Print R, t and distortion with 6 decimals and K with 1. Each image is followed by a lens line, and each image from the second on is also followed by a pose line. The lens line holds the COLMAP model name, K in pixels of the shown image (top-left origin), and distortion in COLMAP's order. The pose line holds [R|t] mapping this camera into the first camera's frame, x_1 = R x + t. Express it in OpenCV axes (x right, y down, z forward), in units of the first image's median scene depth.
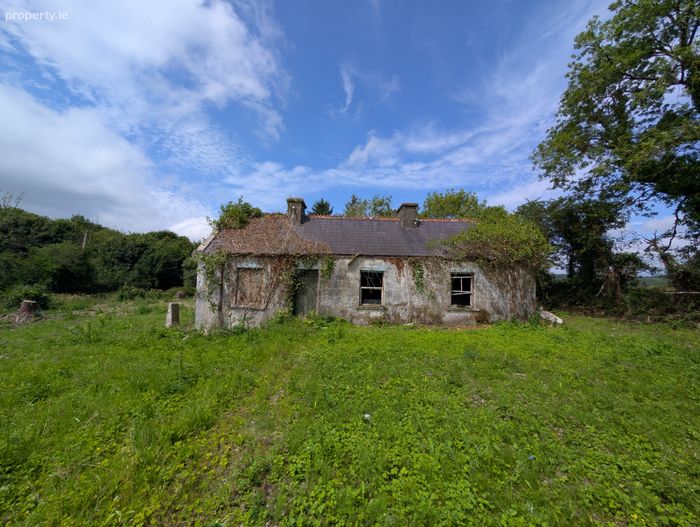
lens RADIAL K [[269.8, 0, 353.3], [0, 269.8, 264.3], [0, 0, 1]] dist [0.001905, 0.000082]
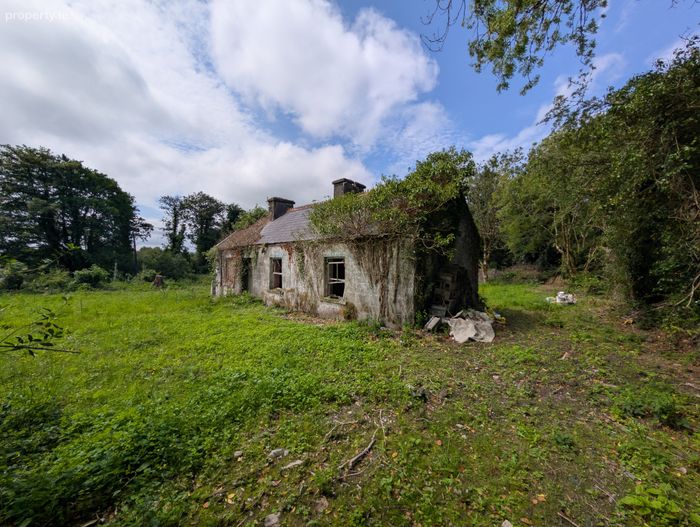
lens RADIAL K [[259.8, 0, 352.1], [0, 259.8, 266.9], [0, 0, 1]] dist [0.000672, 0.000013]
pose [[0.707409, 0.000750, -0.706804, 1.013147], [0.052107, 0.997223, 0.053210, 0.021837], [0.704881, -0.074471, 0.705405, 0.480741]]
